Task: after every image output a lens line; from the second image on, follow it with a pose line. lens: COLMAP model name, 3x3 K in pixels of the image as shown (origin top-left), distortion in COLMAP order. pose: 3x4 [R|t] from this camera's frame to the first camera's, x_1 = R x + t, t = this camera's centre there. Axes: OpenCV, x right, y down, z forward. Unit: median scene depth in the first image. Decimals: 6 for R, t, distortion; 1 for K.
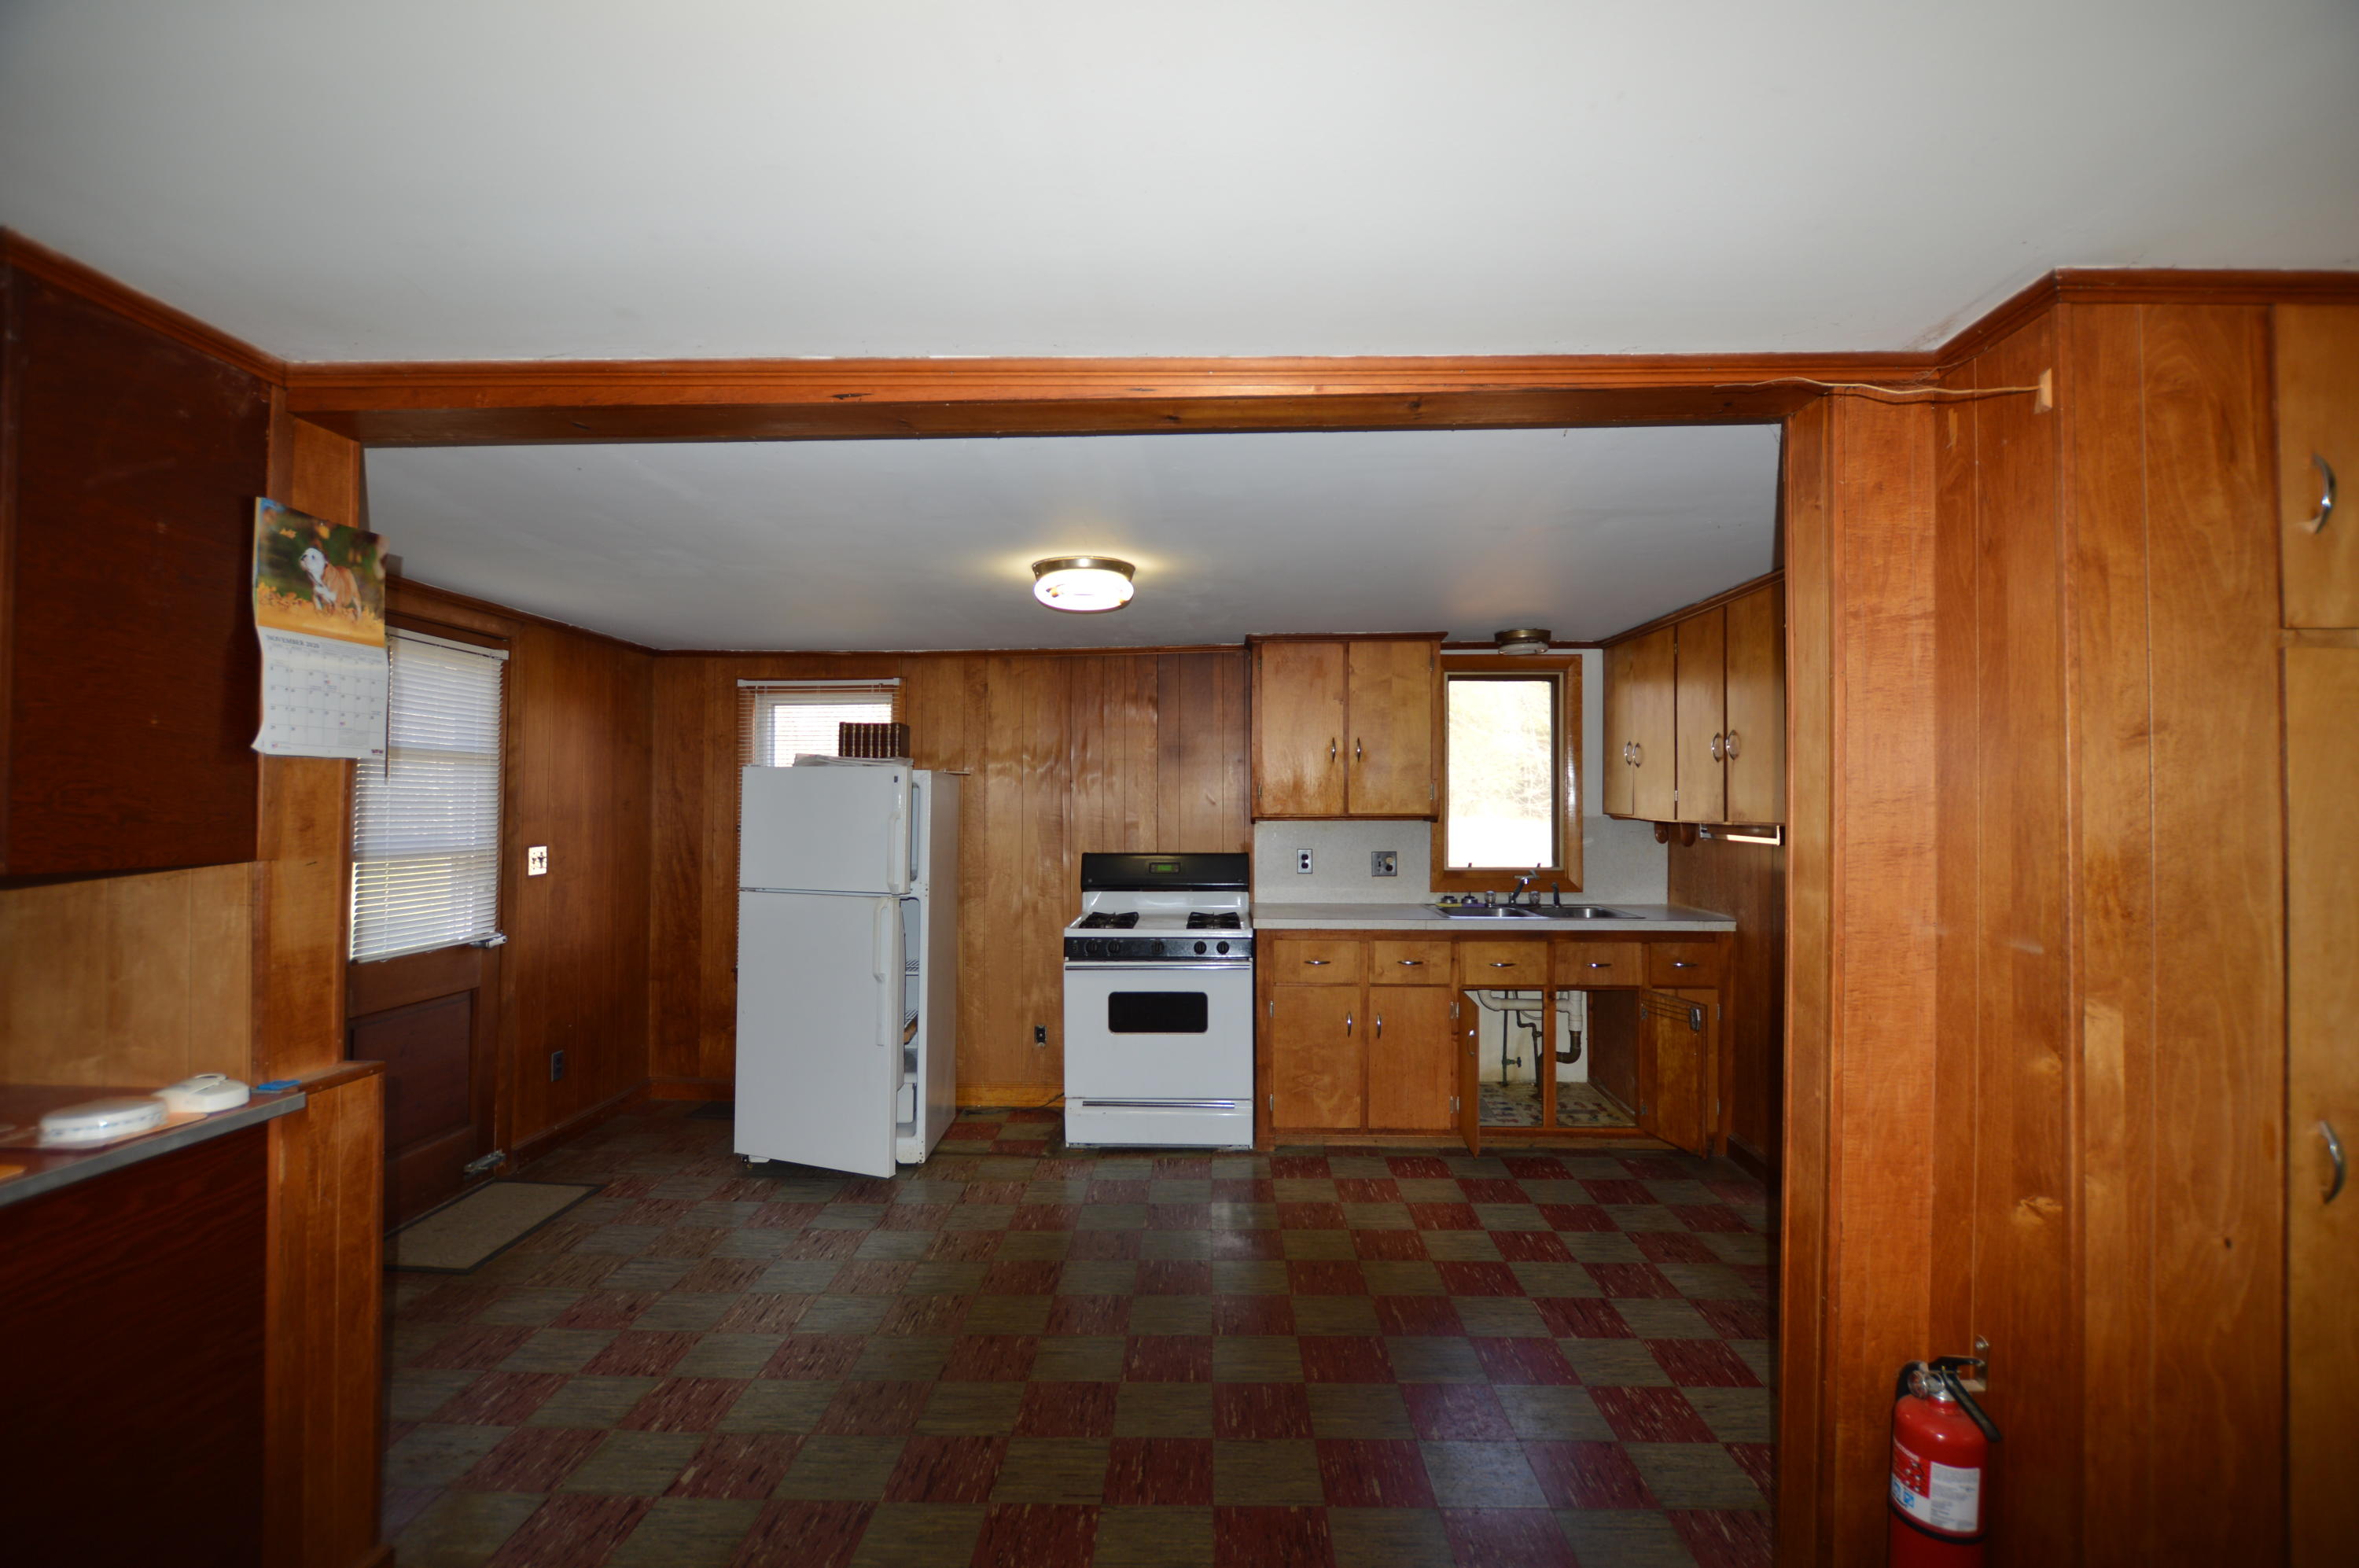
lens RADIAL K [[1048.6, 0, 1191.8], [0, 1048.6, 781.6], [0, 0, 1]] dist [-0.024587, 0.001591]
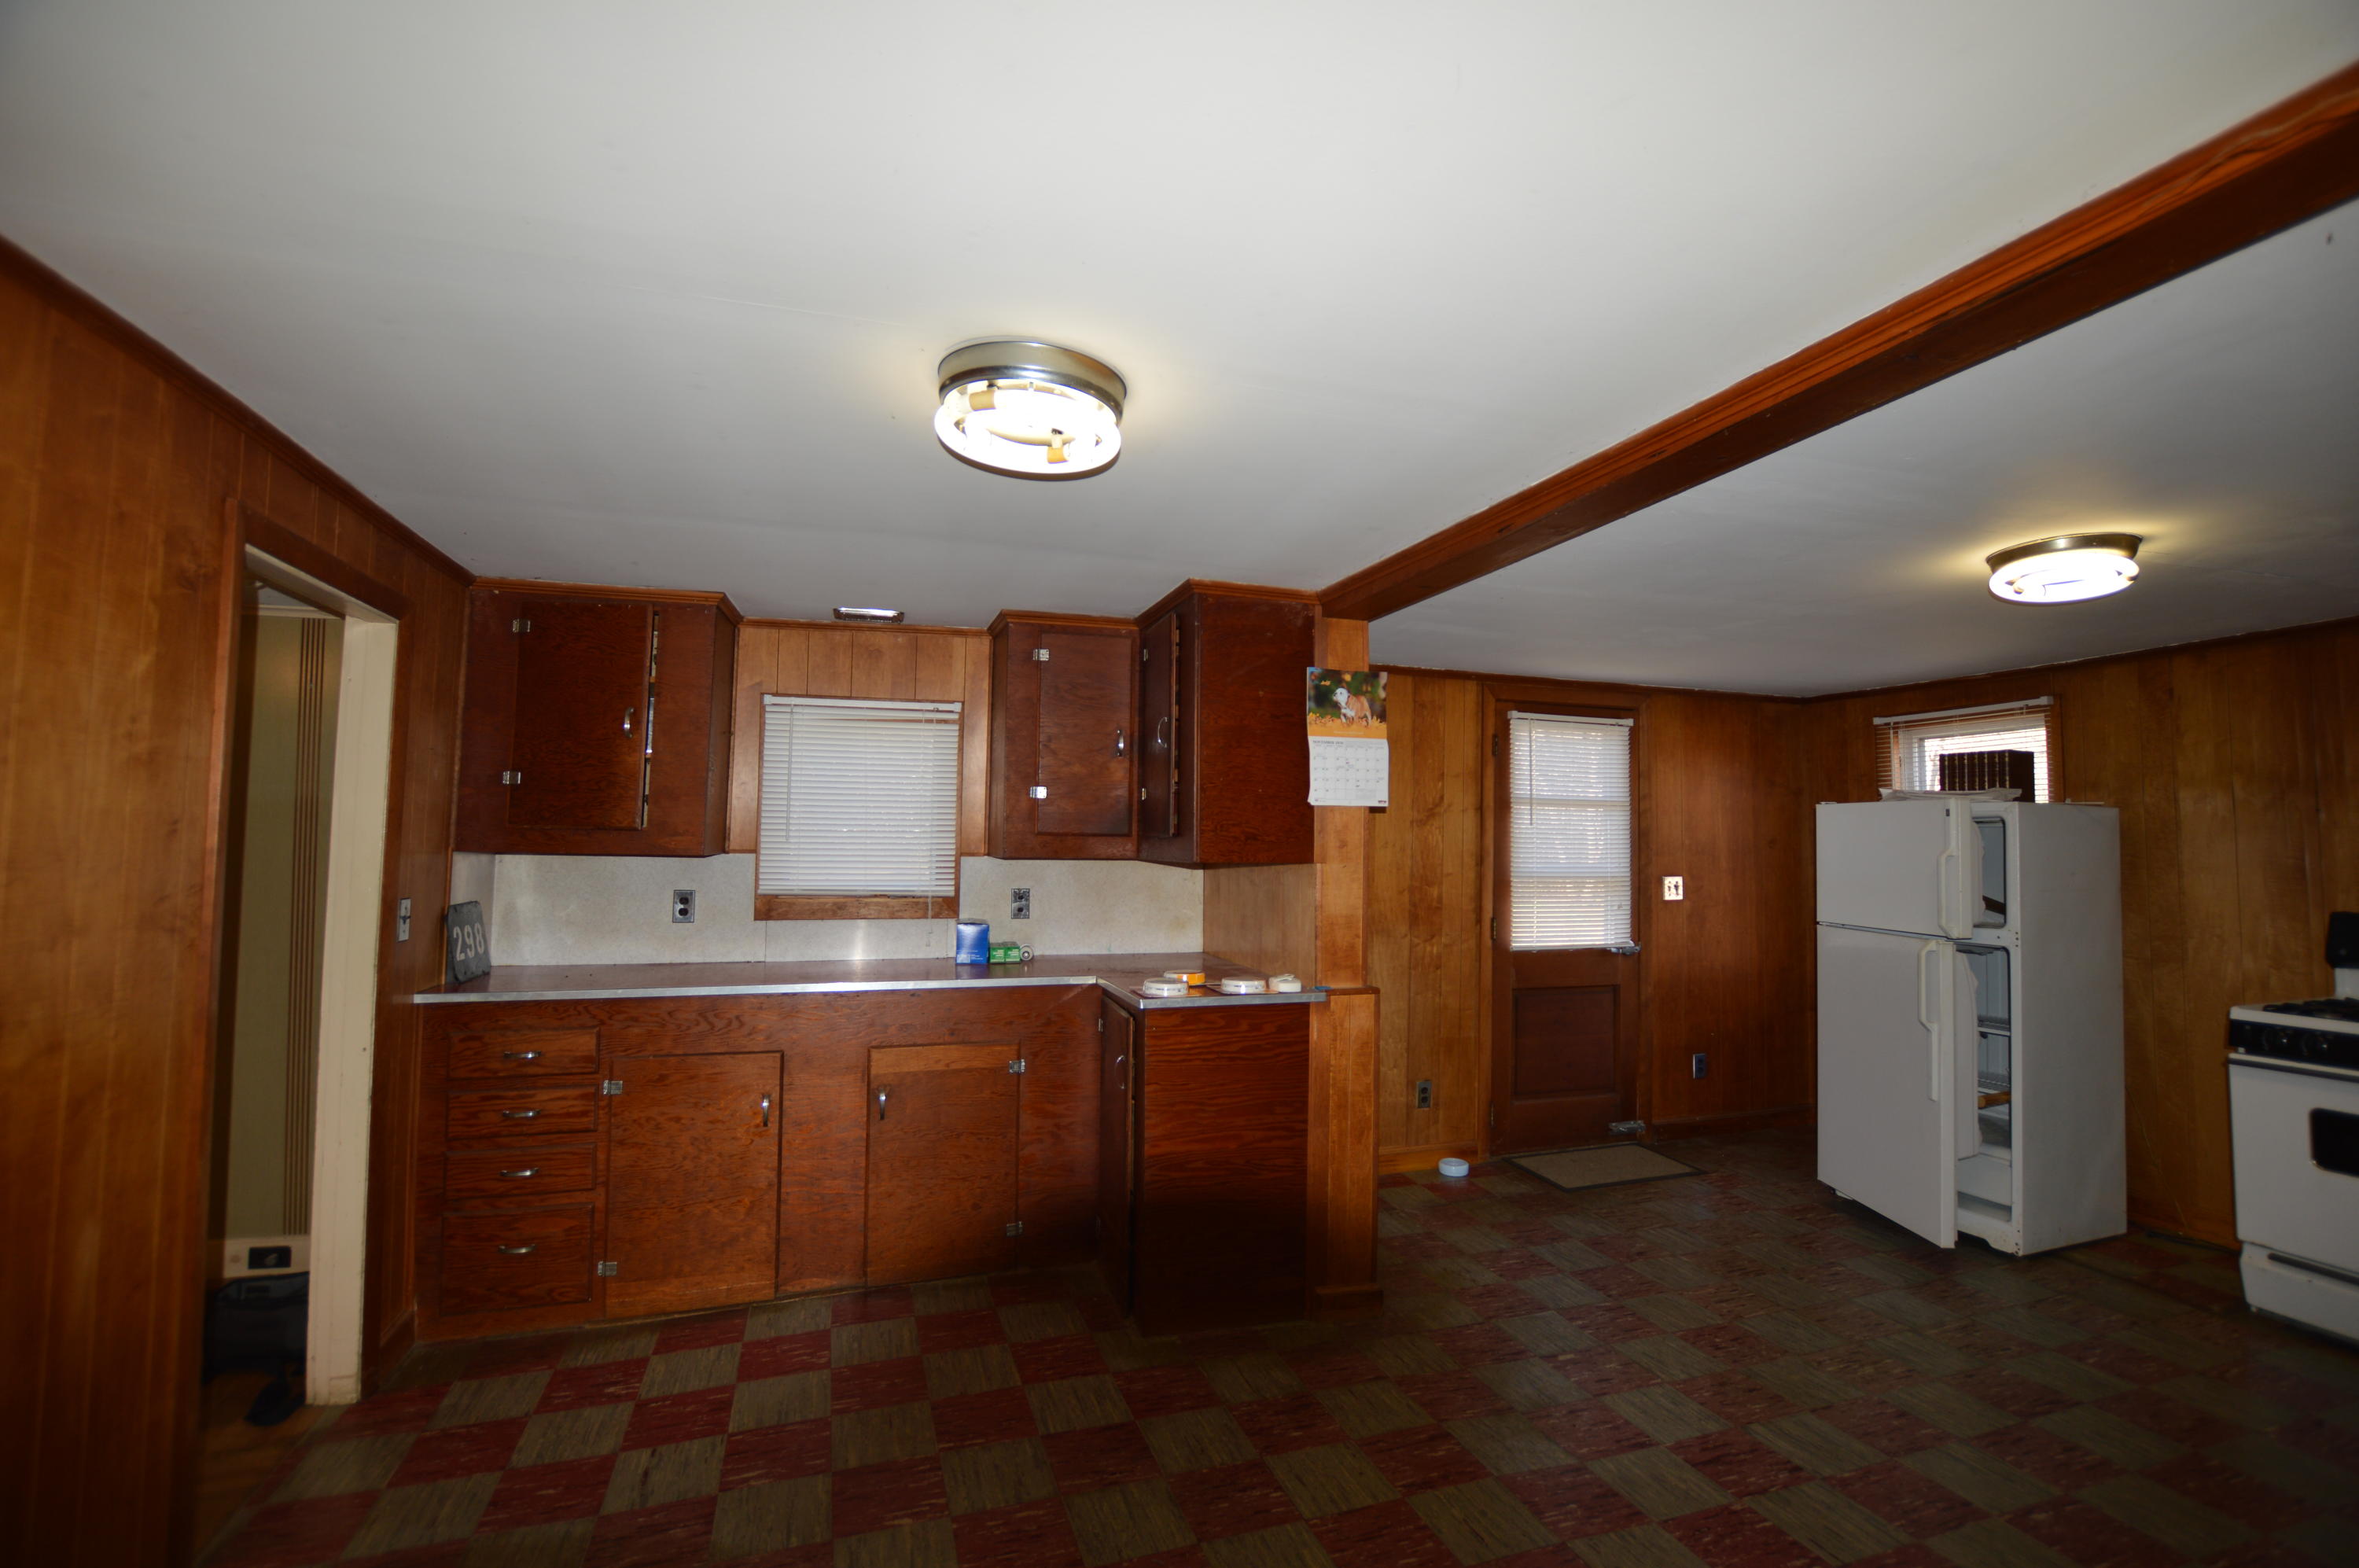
lens RADIAL K [[1048.6, 0, 1193.7], [0, 1048.6, 783.5], [0, 0, 1]] dist [-0.024587, 0.001591]
pose [[0.344534, -0.052148, -0.937324, 0.324168], [0.009559, 0.998599, -0.052043, 0.012549], [0.938725, 0.008971, 0.344550, 0.061819]]
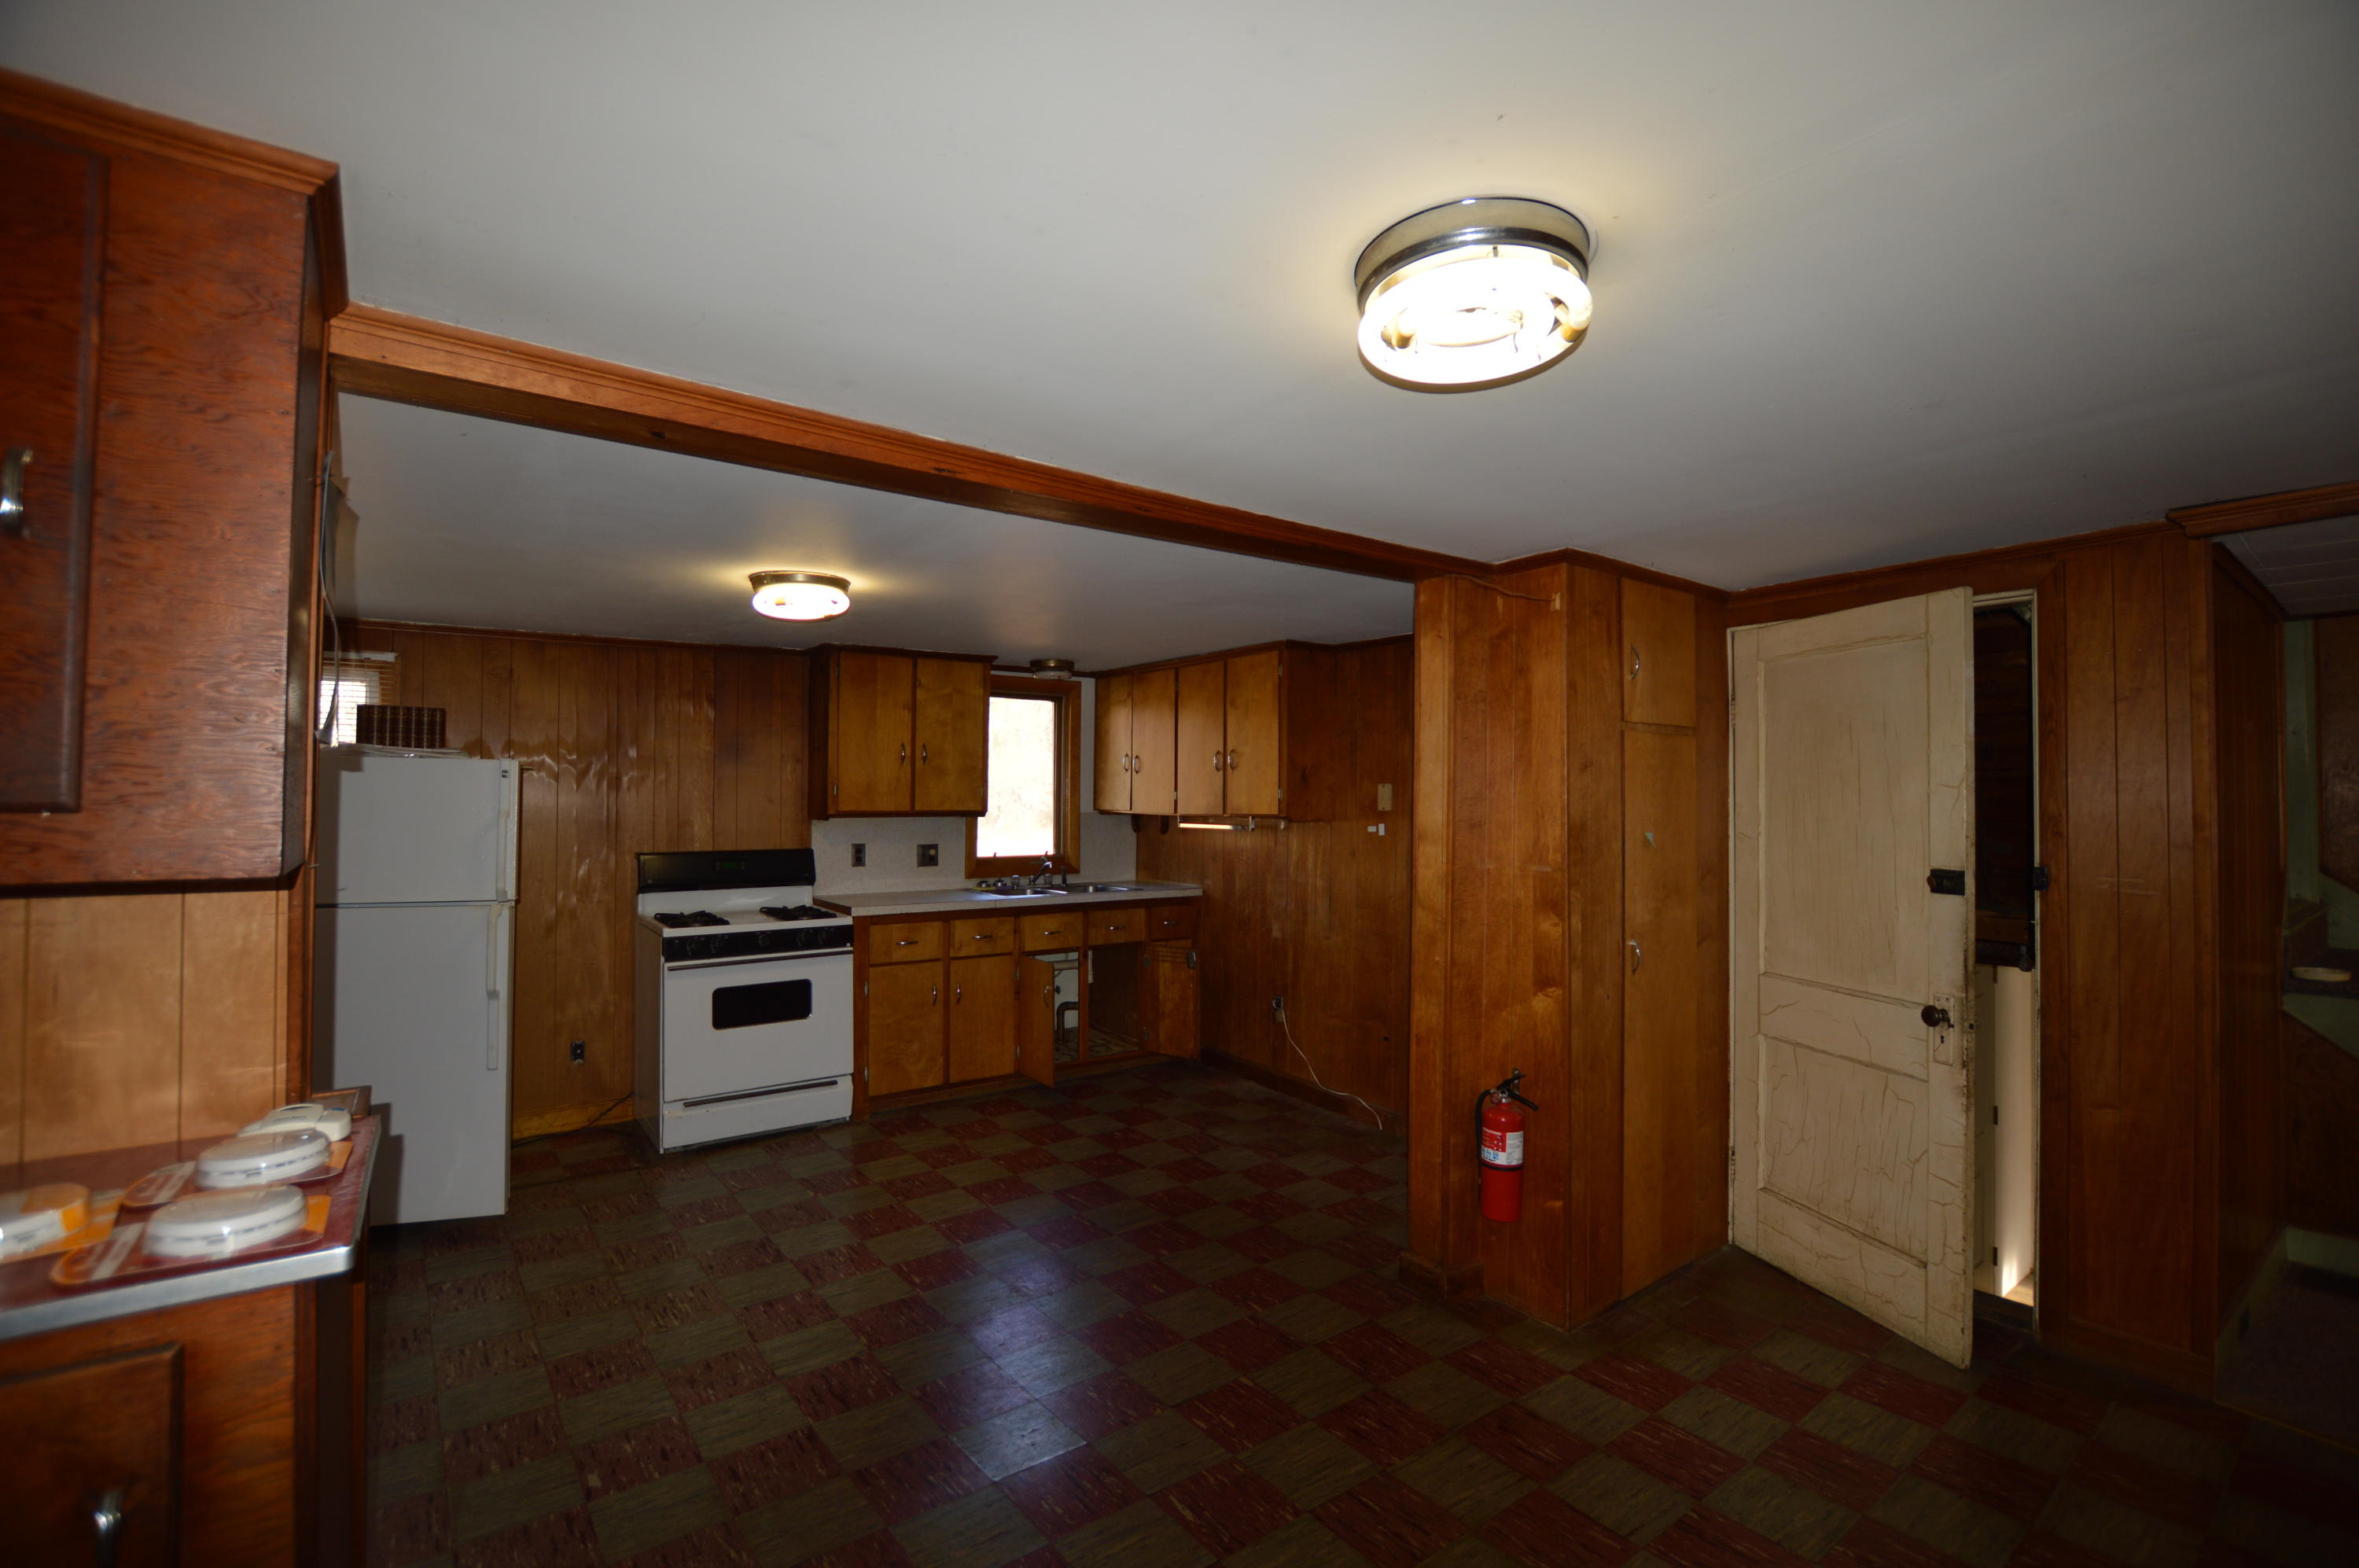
lens RADIAL K [[1048.6, 0, 1187.1], [0, 1048.6, 776.8], [0, 0, 1]] dist [-0.024587, 0.001591]
pose [[0.783226, 0.014429, 0.621570, -0.357174], [-0.011471, 0.999896, -0.008756, 0.001137], [-0.621632, -0.000272, 0.783310, -0.066680]]
